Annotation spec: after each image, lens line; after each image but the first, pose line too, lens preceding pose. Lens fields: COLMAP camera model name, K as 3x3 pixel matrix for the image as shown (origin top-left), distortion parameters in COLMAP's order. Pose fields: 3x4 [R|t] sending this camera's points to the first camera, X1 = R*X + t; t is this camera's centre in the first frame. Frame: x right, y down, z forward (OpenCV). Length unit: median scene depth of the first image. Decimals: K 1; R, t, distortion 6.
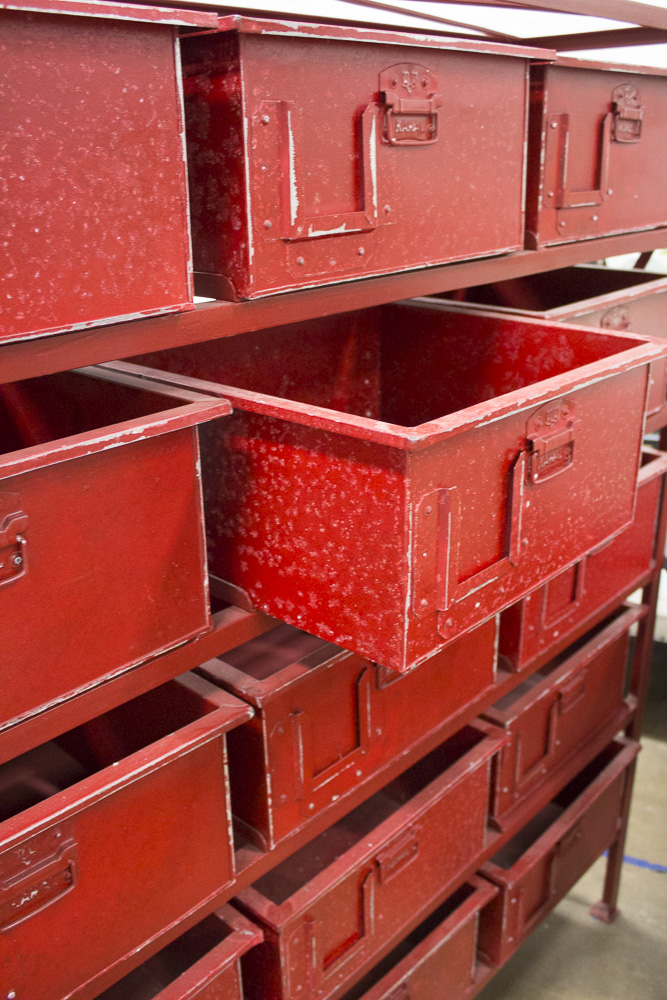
lens RADIAL K [[930.7, 0, 333.5], [0, 930.7, 500.0], [0, 0, 1]] dist [-0.144990, 0.139303]
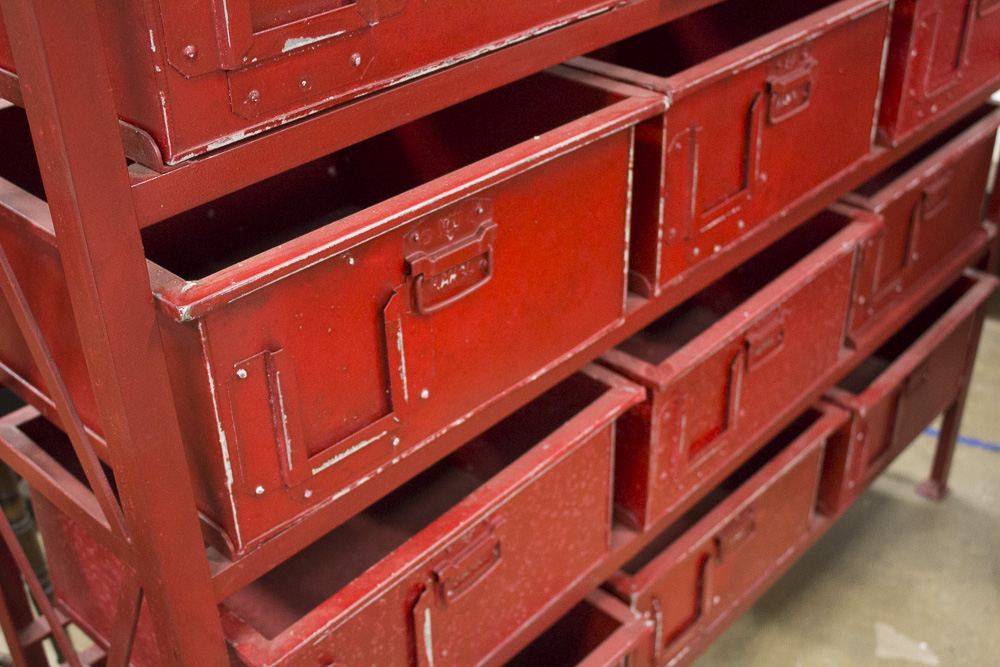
lens RADIAL K [[1174.7, 0, 500.0], [0, 1174.7, 333.5], [0, 0, 1]] dist [-0.082617, 0.045630]
pose [[0.999996, -0.002699, 0.000064, -0.236970], [0.002642, 0.983371, 0.181588, 0.232257], [-0.000553, -0.181587, 0.983375, -0.127214]]
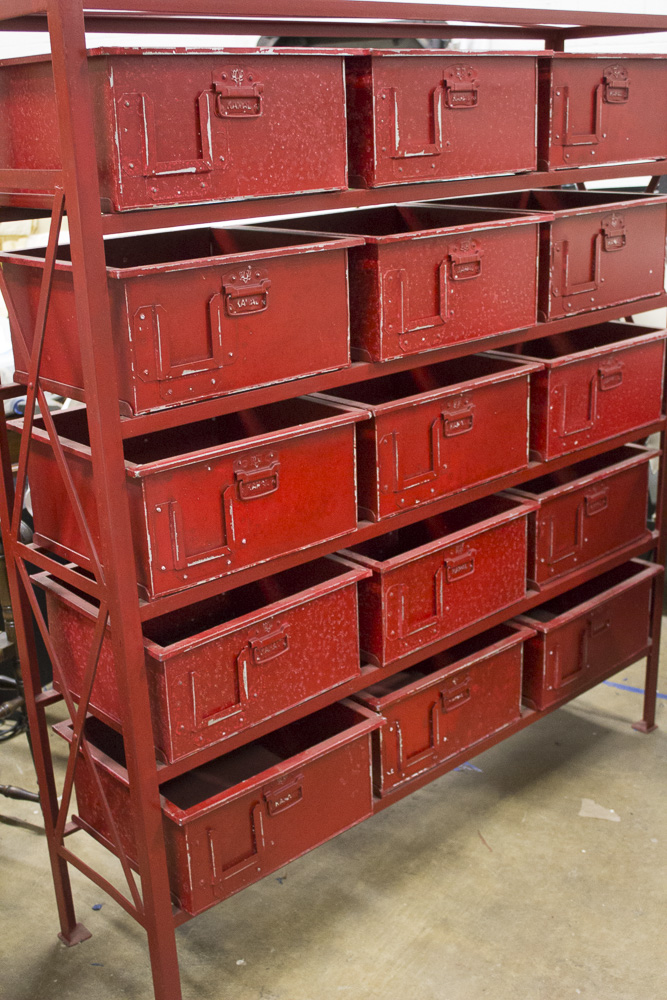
lens RADIAL K [[1140.2, 0, 333.5], [0, 1140.2, 500.0], [0, 0, 1]] dist [-0.083994, 0.042320]
pose [[0.995638, 0.013514, -0.092317, 0.046670], [-0.016913, 0.999203, -0.036143, 0.458644], [0.091755, 0.037547, 0.995073, -1.184347]]
